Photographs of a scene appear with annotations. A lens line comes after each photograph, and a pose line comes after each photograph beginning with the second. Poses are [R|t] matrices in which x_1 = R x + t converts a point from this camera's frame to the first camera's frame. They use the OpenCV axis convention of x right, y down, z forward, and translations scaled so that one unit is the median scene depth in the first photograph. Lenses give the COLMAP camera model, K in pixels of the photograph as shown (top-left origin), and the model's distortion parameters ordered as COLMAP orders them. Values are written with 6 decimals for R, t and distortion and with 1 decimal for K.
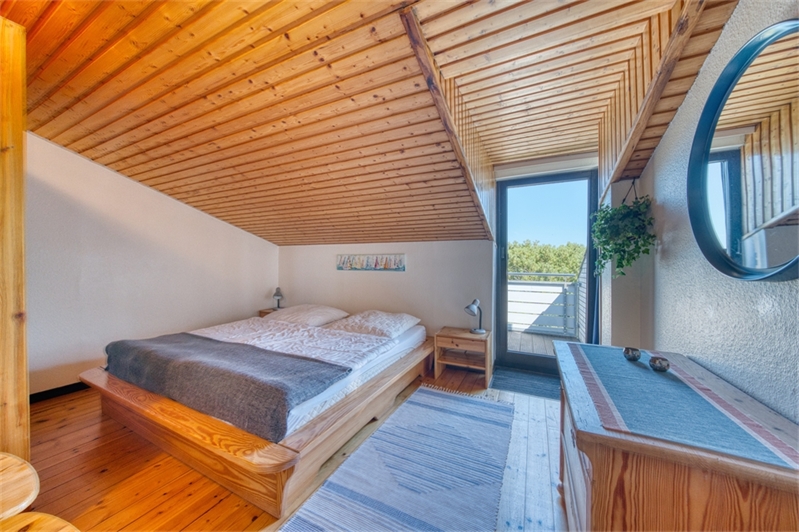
lens RADIAL K [[275.6, 0, 398.4], [0, 275.6, 263.3], [0, 0, 1]] dist [0.000023, 0.000003]
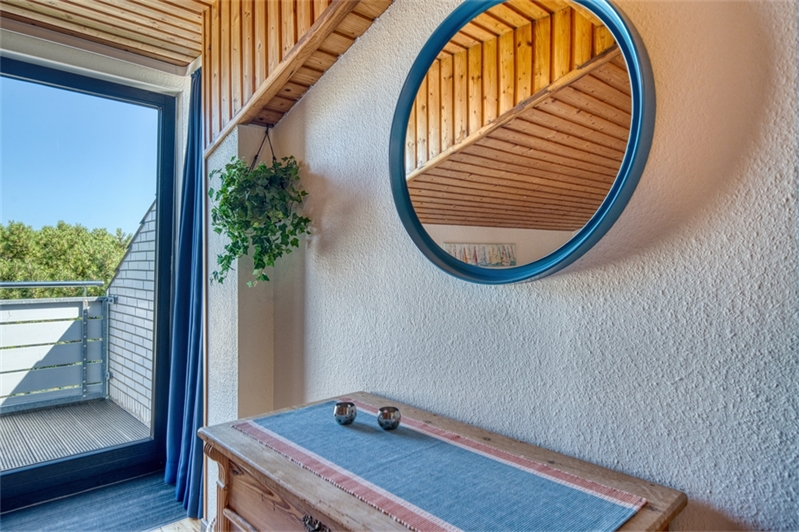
lens RADIAL K [[478.6, 0, 398.7], [0, 478.6, 258.2], [0, 0, 1]] dist [0.016382, 0.002925]
pose [[0.371620, 0.006597, 0.928361, -0.049556], [-0.000860, 0.999977, -0.006762, 0.000463], [-0.928384, 0.001714, 0.371617, 0.334863]]
